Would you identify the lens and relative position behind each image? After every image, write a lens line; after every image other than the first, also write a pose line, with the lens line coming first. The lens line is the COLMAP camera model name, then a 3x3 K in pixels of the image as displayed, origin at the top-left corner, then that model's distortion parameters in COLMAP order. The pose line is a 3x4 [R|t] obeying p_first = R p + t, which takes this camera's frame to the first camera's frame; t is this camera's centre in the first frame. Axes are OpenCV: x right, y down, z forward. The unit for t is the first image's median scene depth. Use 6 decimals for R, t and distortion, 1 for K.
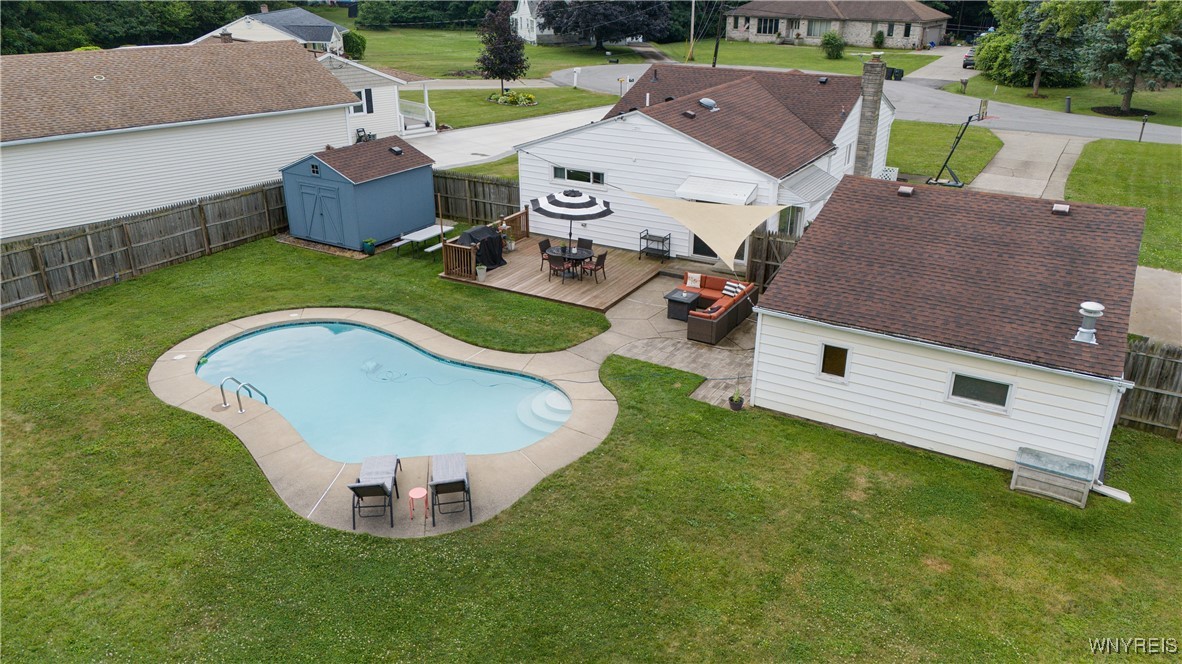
lens RADIAL K [[874.9, 0, 591.0], [0, 874.9, 332.0], [0, 0, 1]] dist [0.047013, -0.009872]
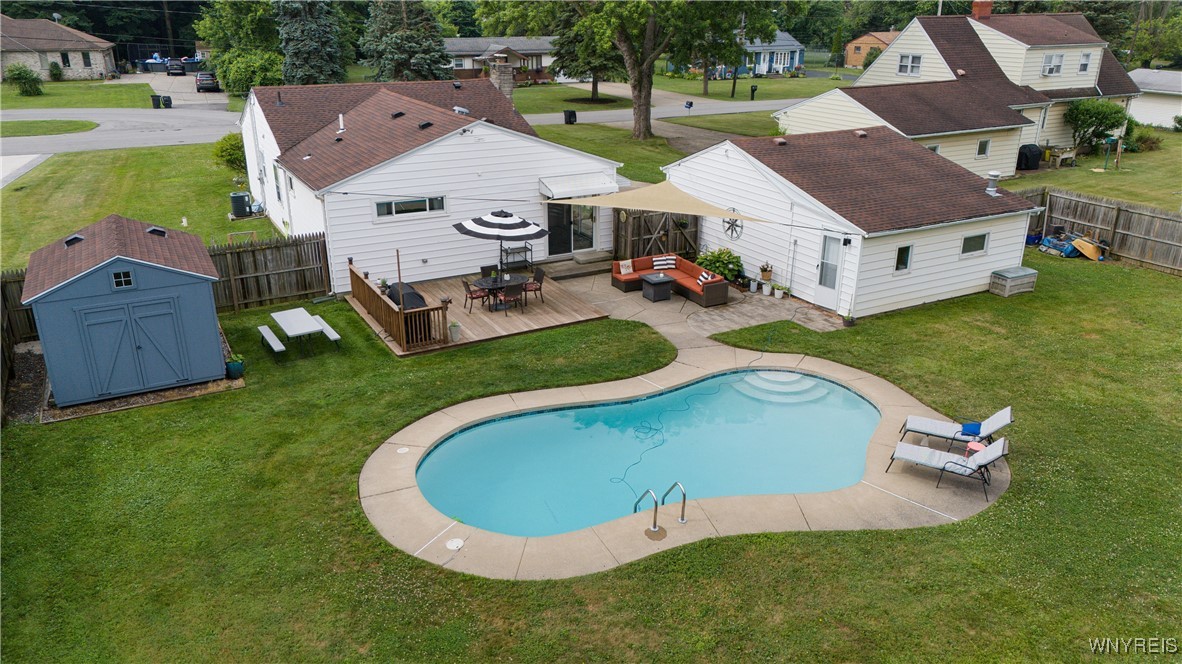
lens RADIAL K [[874.9, 0, 591.0], [0, 874.9, 332.0], [0, 0, 1]] dist [0.047013, -0.009872]
pose [[0.519493, -0.308012, 0.797029, -0.764578], [0.334576, 0.931616, 0.141950, -0.150888], [-0.786248, 0.192925, 0.587022, 0.451522]]
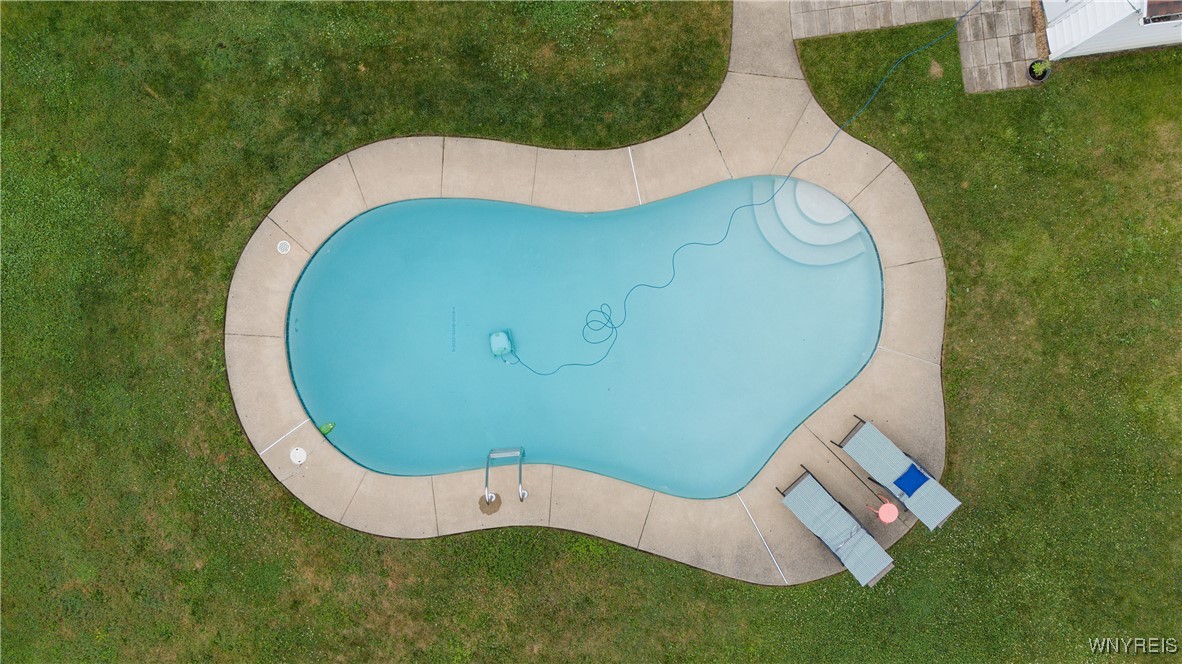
lens RADIAL K [[874.9, 0, 591.0], [0, 874.9, 332.0], [0, 0, 1]] dist [0.047013, -0.009872]
pose [[0.791851, -0.610699, -0.004437, -0.201350], [0.234307, 0.297085, 0.925657, -0.491772], [-0.563979, -0.734022, 0.378338, 0.604568]]
